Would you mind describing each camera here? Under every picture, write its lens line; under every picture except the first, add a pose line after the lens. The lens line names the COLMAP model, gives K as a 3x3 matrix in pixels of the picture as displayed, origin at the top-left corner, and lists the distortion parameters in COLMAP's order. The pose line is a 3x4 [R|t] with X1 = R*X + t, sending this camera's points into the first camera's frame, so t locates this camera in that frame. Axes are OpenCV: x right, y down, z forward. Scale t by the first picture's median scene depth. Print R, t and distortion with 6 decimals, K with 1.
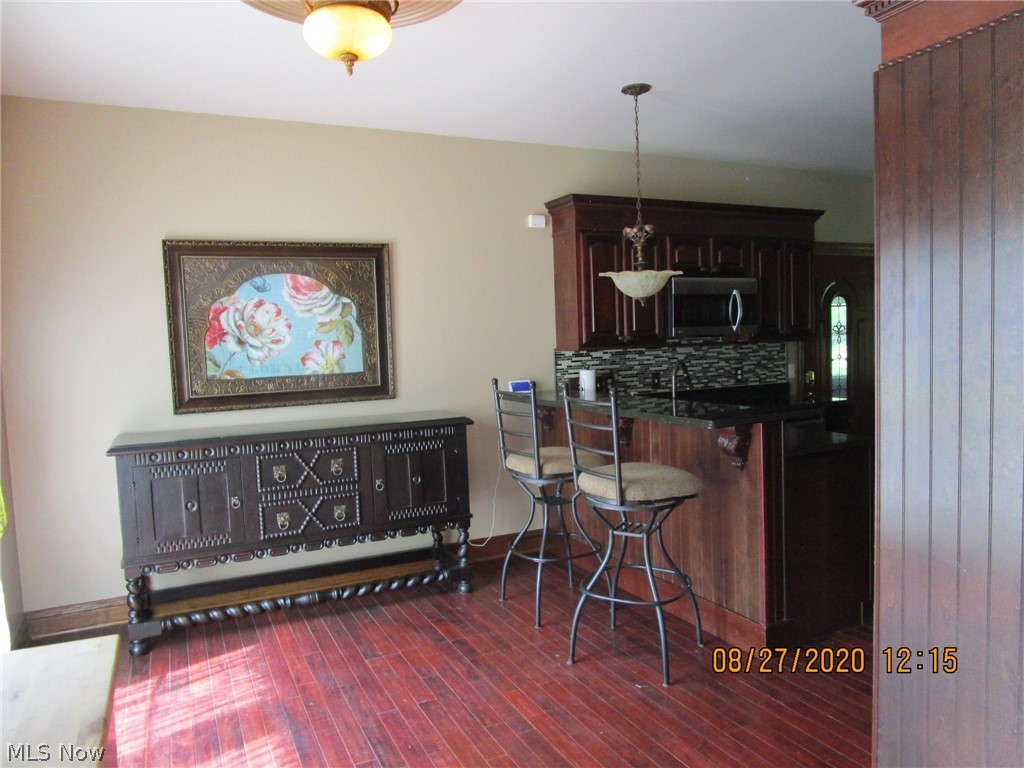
lens RADIAL K [[754.4, 0, 512.1], [0, 754.4, 386.6], [0, 0, 1]] dist [-0.002541, -0.000255]
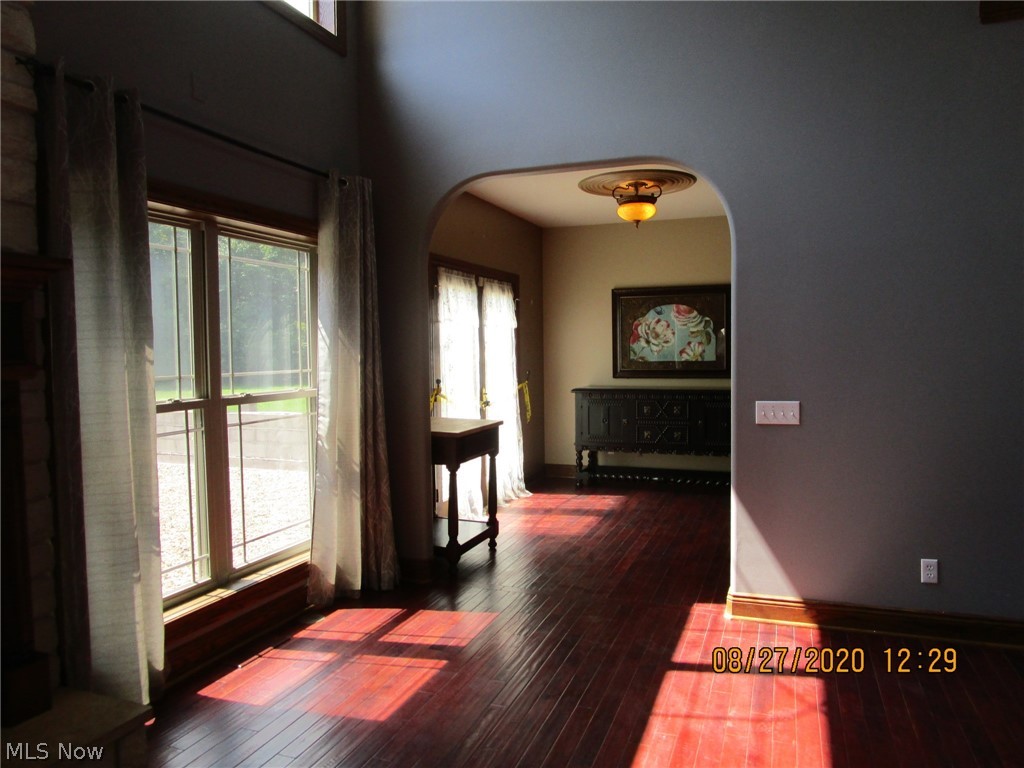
lens RADIAL K [[754.4, 0, 513.6], [0, 754.4, 383.6], [0, 0, 1]] dist [-0.002541, -0.000255]
pose [[0.706866, 0.065699, -0.704289, 0.718743], [-0.060113, 0.997655, 0.032733, 0.003249], [0.704788, 0.019199, 0.709158, -0.547824]]
